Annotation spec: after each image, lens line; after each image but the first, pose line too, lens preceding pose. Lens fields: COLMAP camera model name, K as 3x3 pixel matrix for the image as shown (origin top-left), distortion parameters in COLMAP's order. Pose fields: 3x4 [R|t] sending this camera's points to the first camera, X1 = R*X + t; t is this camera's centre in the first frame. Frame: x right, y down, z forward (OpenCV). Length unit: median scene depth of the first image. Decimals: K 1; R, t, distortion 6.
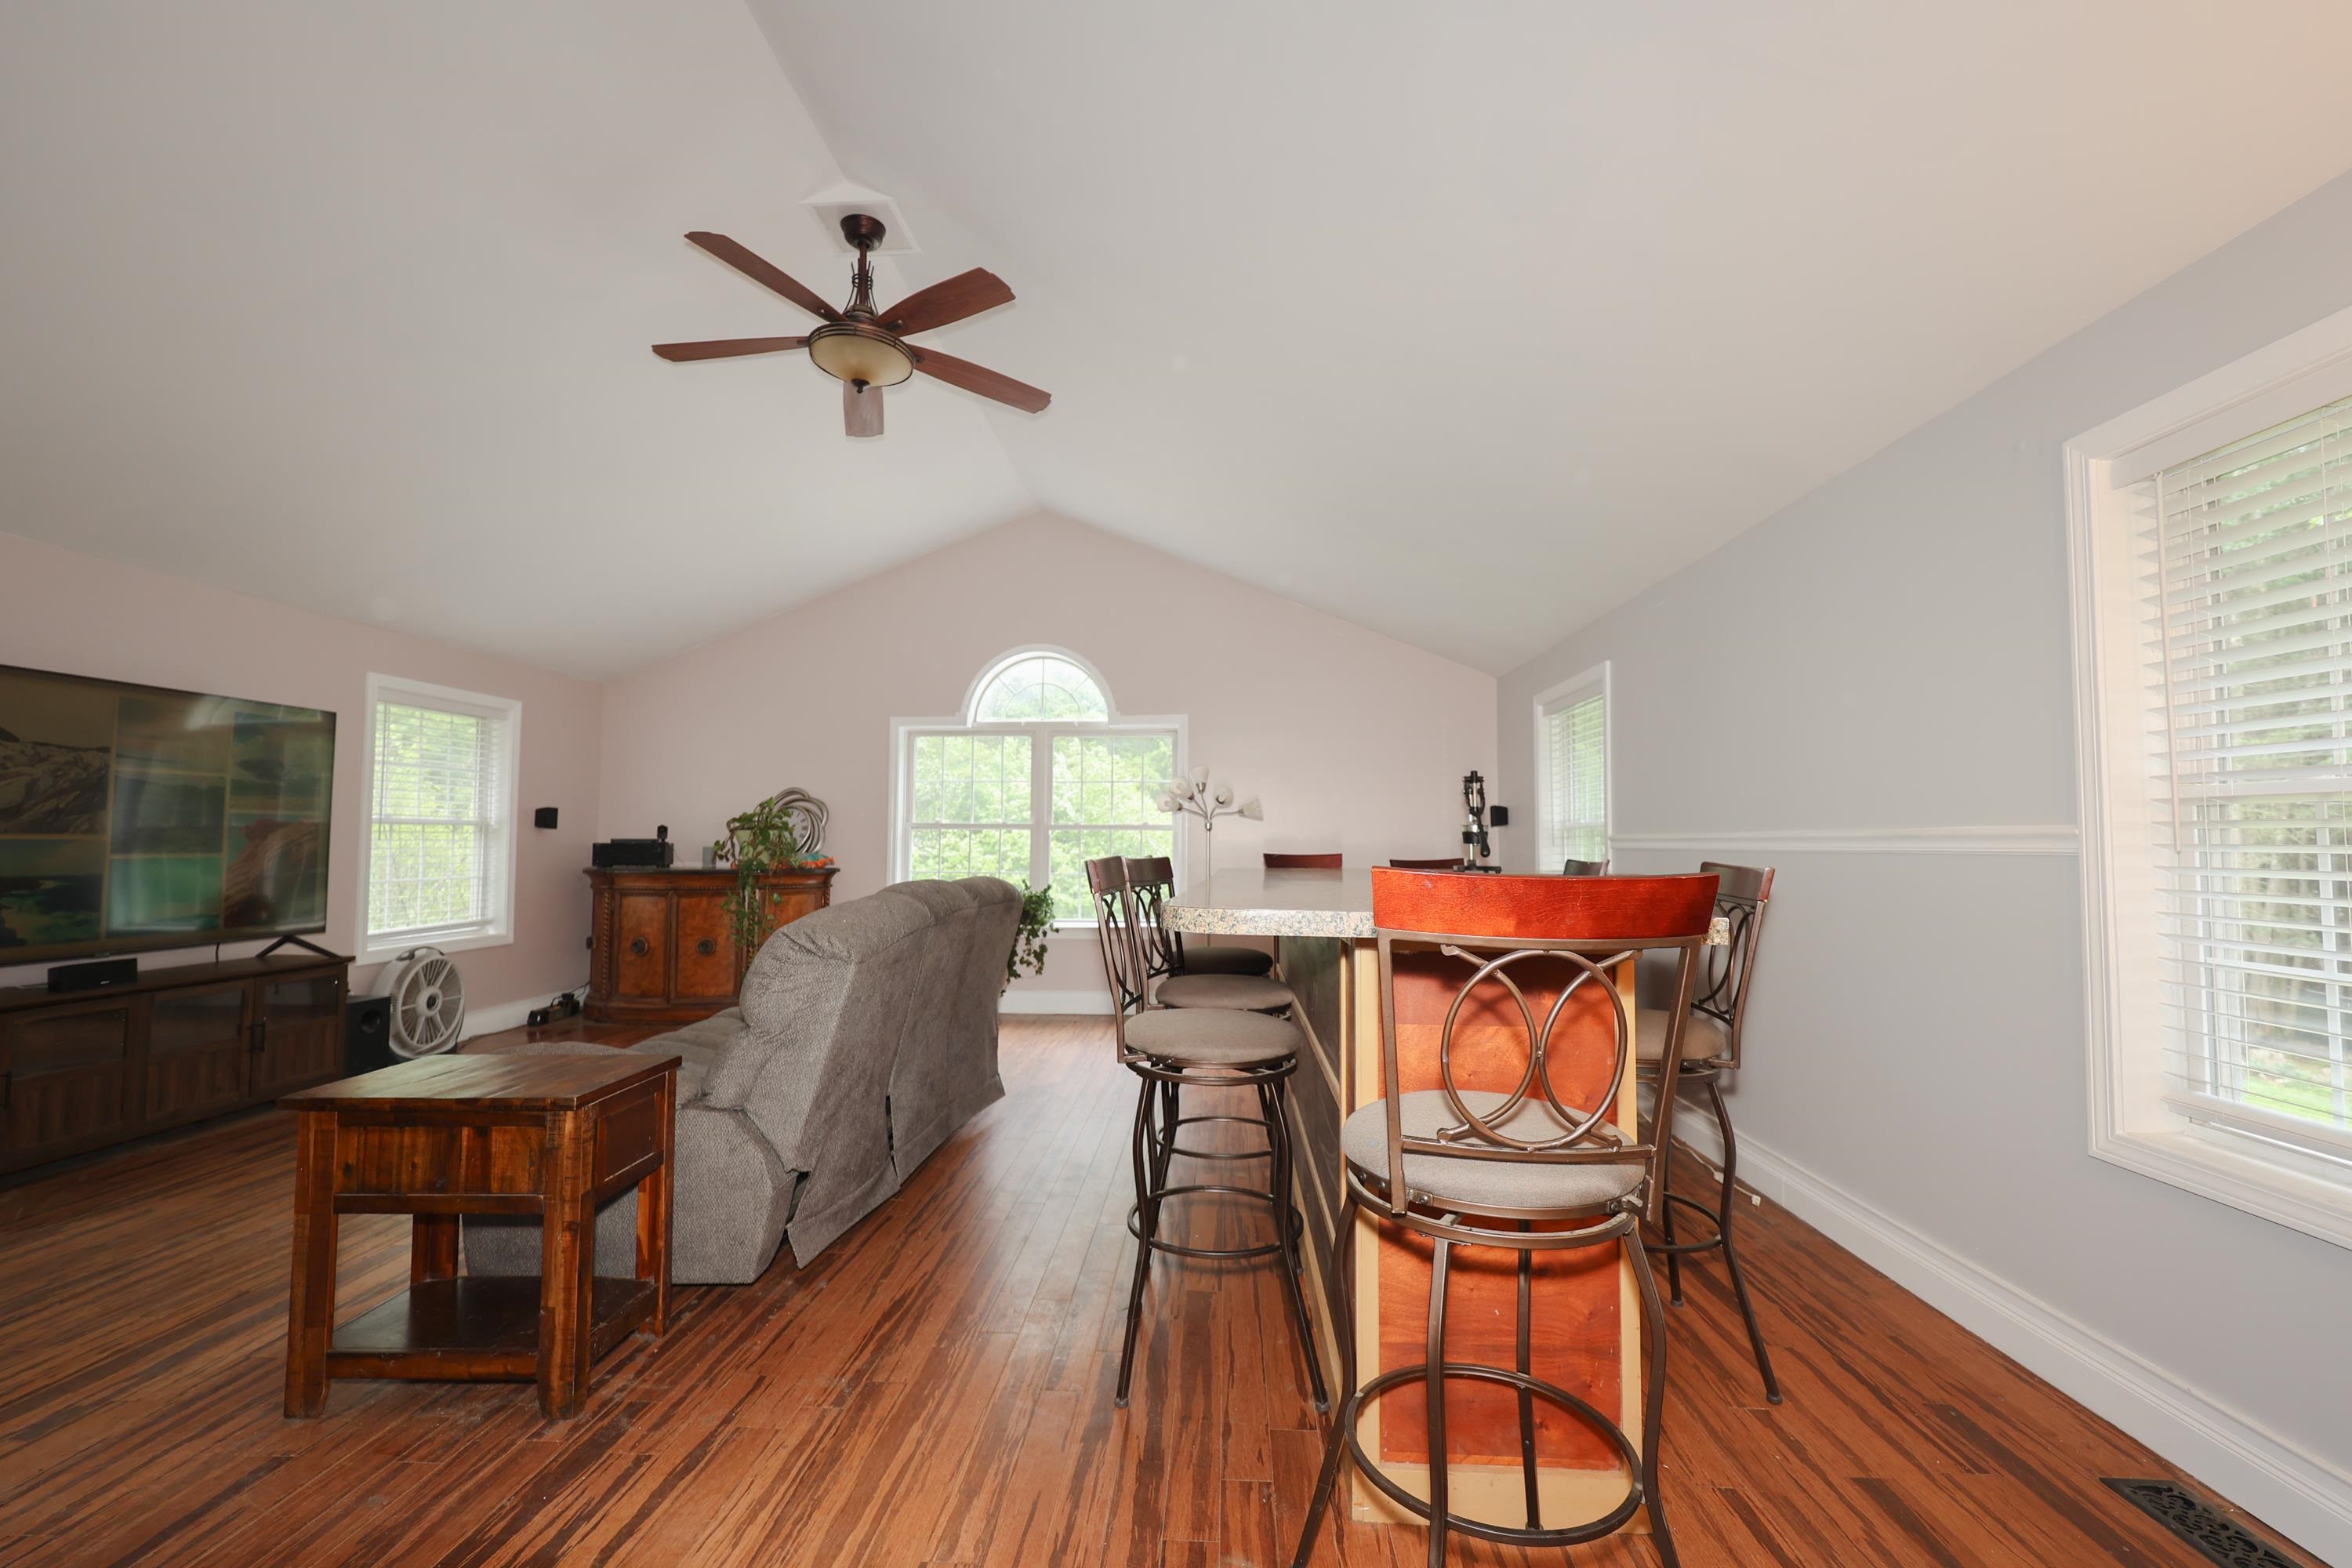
lens RADIAL K [[969.4, 0, 1196.6], [0, 969.4, 800.1], [0, 0, 1]] dist [0.004335, -0.001210]
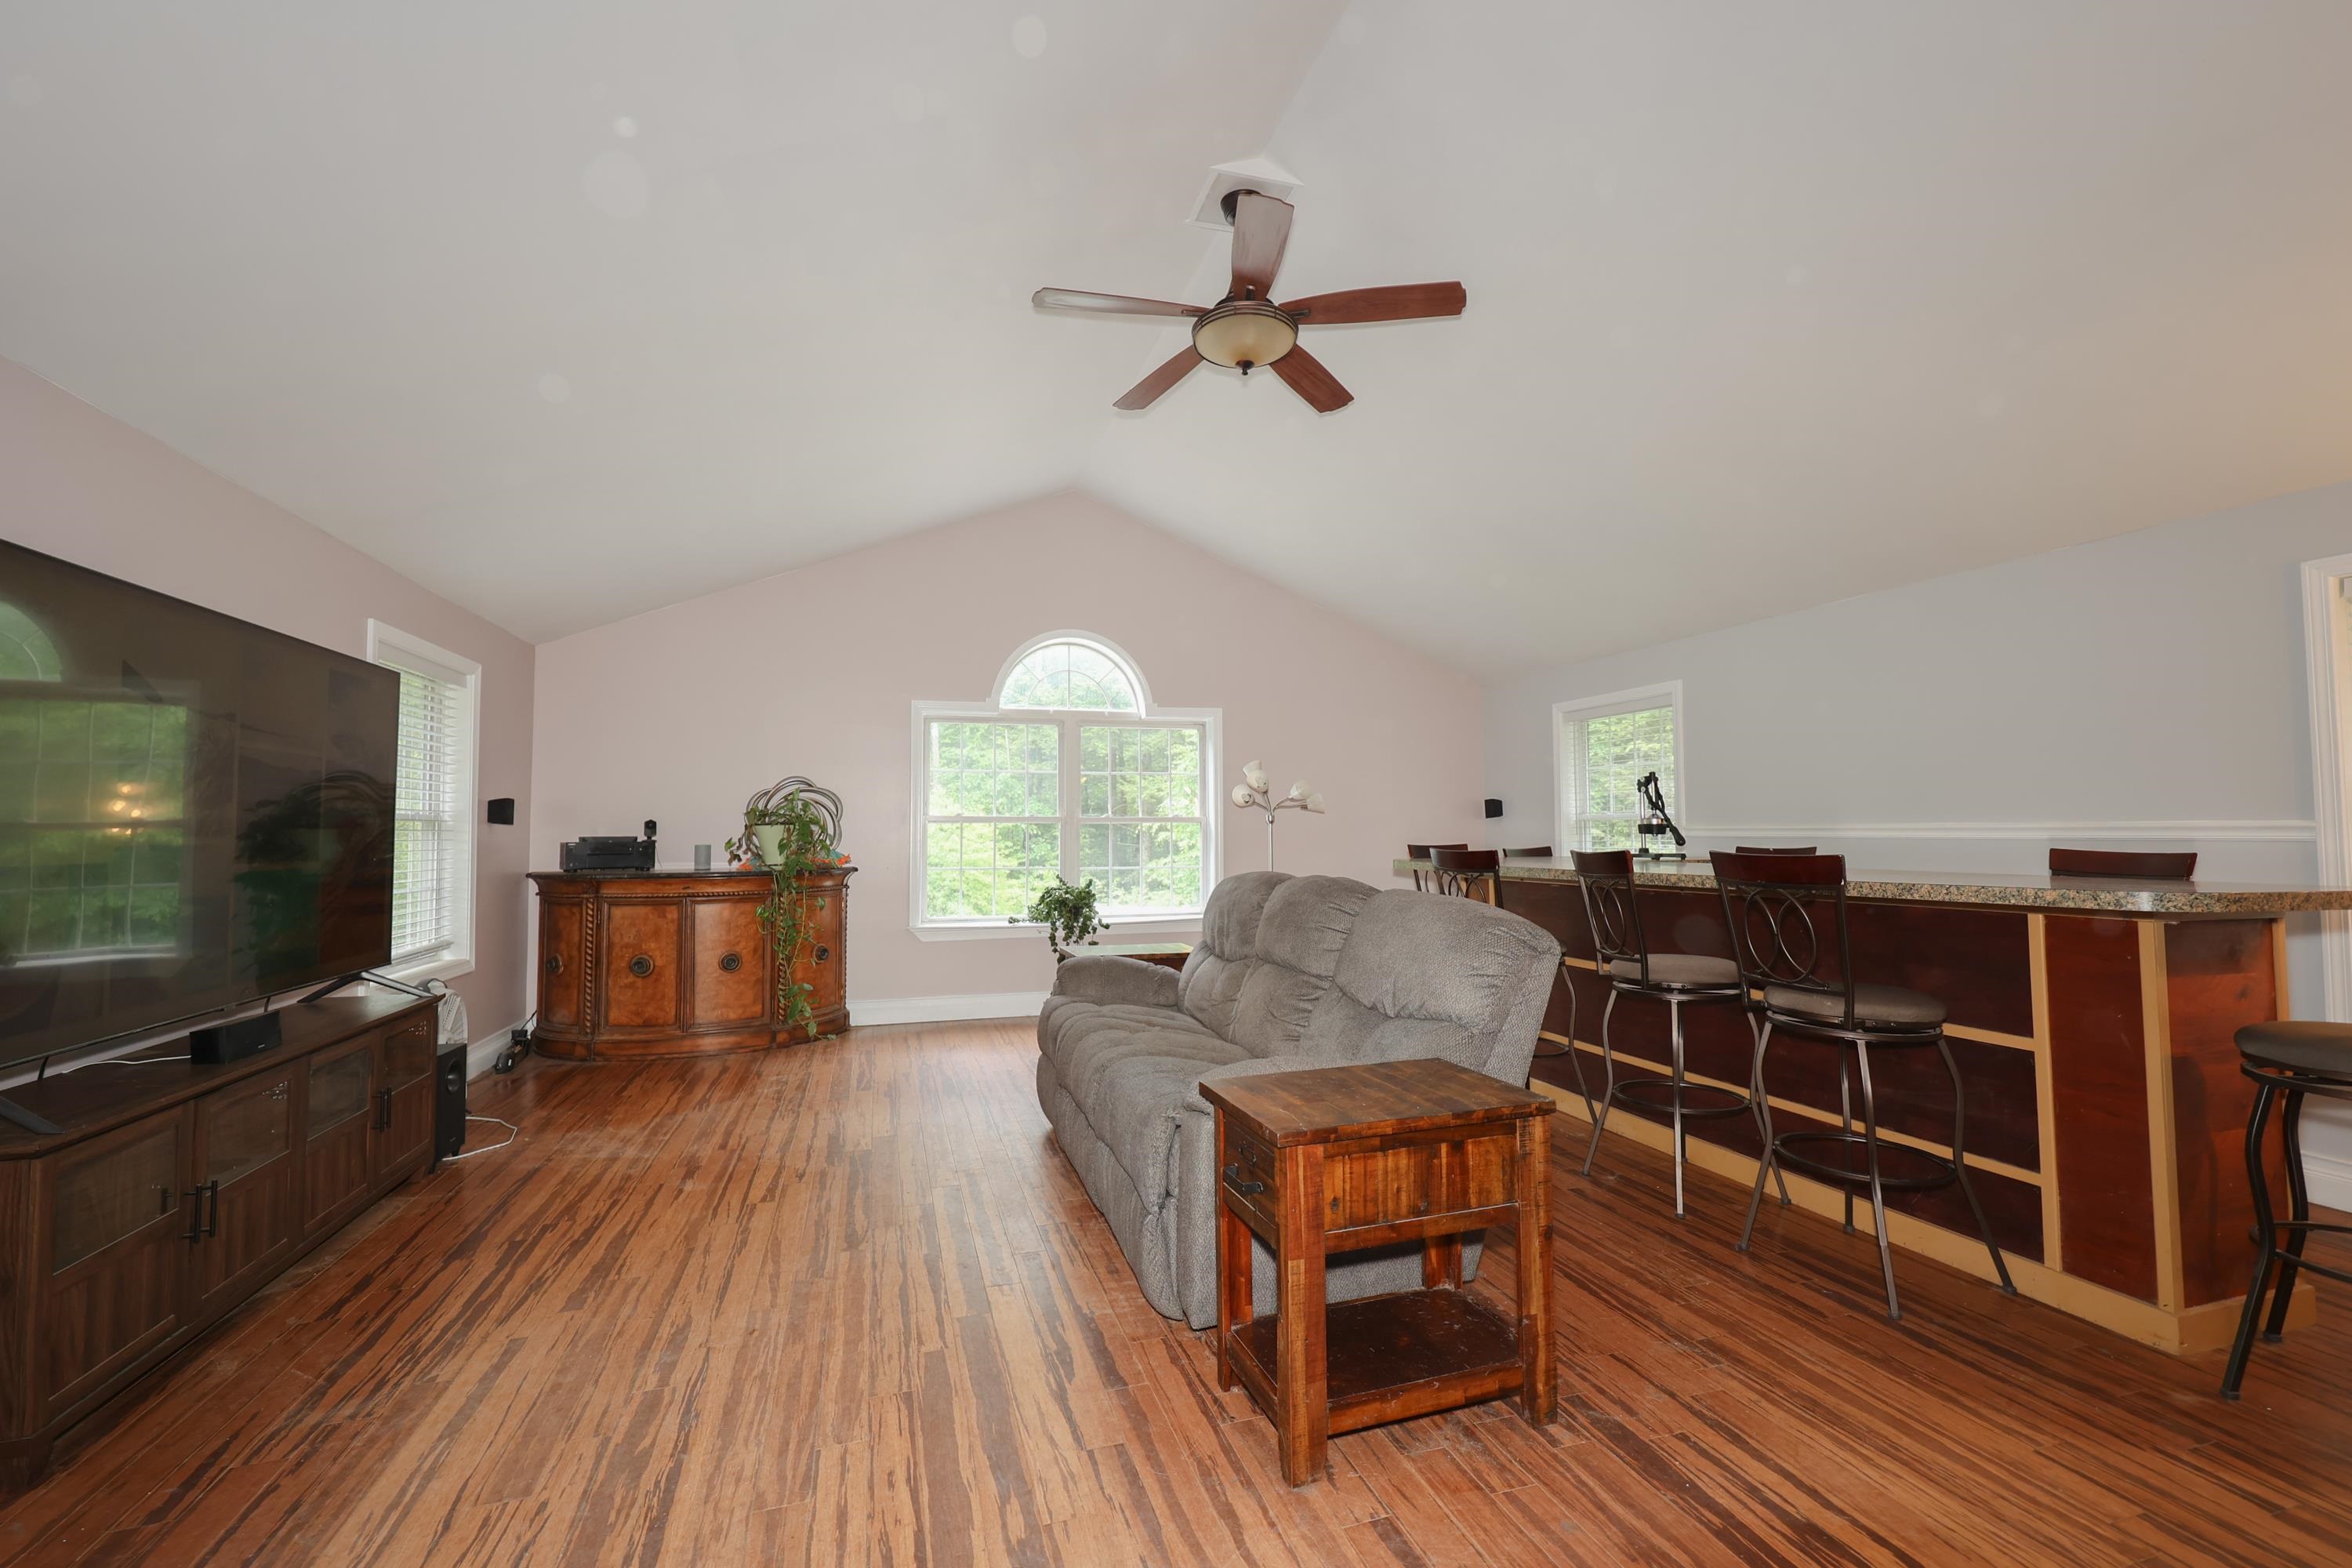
lens RADIAL K [[969.4, 0, 1195.9], [0, 969.4, 789.1], [0, 0, 1]] dist [0.004335, -0.001210]
pose [[0.942381, 0.006490, 0.334477, -0.420803], [-0.006616, 0.999978, -0.000764, -0.003349], [-0.334475, -0.001493, 0.942403, 0.058138]]
